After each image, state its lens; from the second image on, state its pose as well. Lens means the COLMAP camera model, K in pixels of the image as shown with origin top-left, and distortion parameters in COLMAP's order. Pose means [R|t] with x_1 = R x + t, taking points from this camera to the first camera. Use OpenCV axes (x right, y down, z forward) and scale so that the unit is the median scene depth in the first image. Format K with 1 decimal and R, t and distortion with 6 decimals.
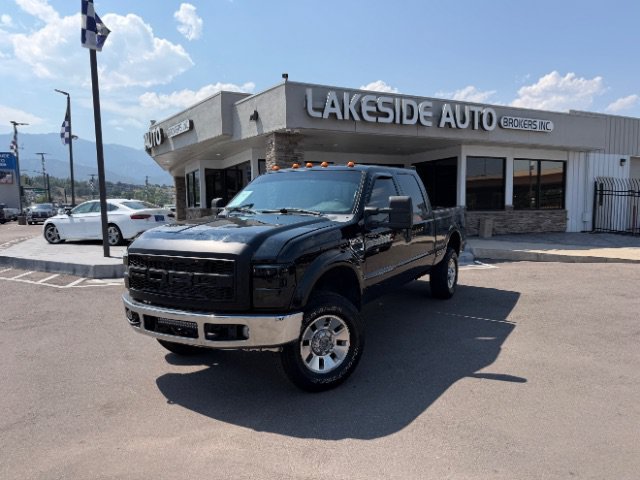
lens RADIAL K [[452.0, 0, 319.9], [0, 452.0, 240.8], [0, 0, 1]] dist [0.021119, -0.030024]
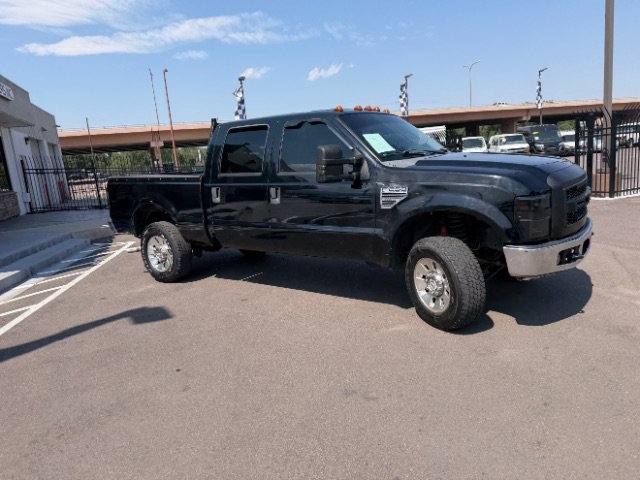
lens RADIAL K [[452.0, 0, 319.3], [0, 452.0, 243.3], [0, 0, 1]] dist [0.021119, -0.030024]
pose [[0.082255, -0.187476, 0.978819, -0.456313], [0.164763, 0.971191, 0.172169, -0.033859], [-0.982897, 0.147112, 0.110775, 0.469464]]
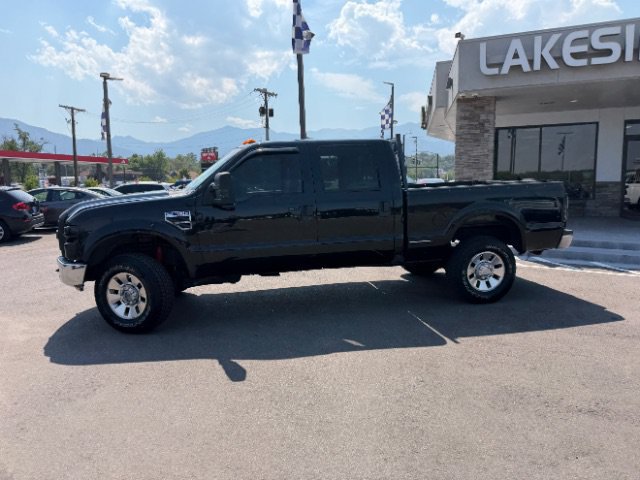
lens RADIAL K [[452.0, 0, 316.8], [0, 452.0, 234.9], [0, 0, 1]] dist [0.021119, -0.030024]
pose [[0.671882, 0.080368, -0.736285, 0.408873], [-0.049475, 0.996745, 0.063650, -0.013357], [0.739004, -0.006338, 0.673671, 0.180832]]
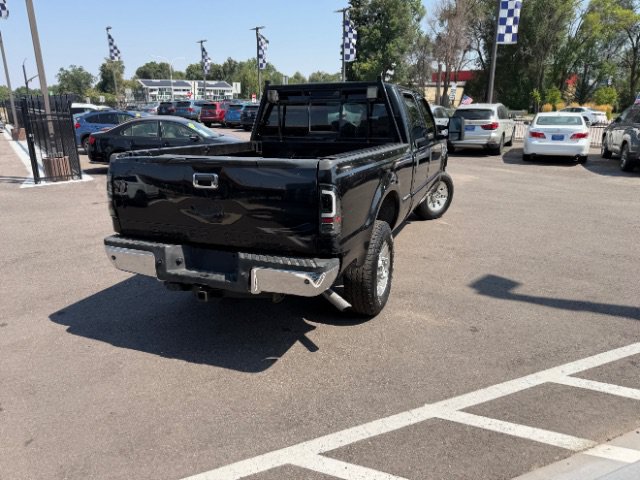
lens RADIAL K [[452.0, 0, 317.5], [0, 452.0, 237.0], [0, 0, 1]] dist [0.021119, -0.030024]
pose [[-0.988795, 0.055844, -0.138439, 0.135815], [0.002231, 0.932815, 0.360349, -0.107204], [0.149262, 0.356002, -0.922488, 1.011448]]
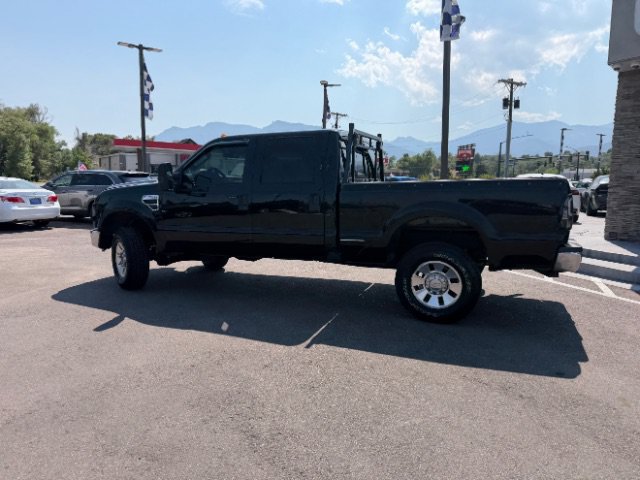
lens RADIAL K [[452.0, 0, 317.1], [0, 452.0, 237.1], [0, 0, 1]] dist [0.021119, -0.030024]
pose [[0.152597, 0.126614, -0.980144, 0.545190], [-0.091283, 0.989326, 0.113588, -0.029882], [0.984064, 0.072137, 0.162526, 0.461131]]
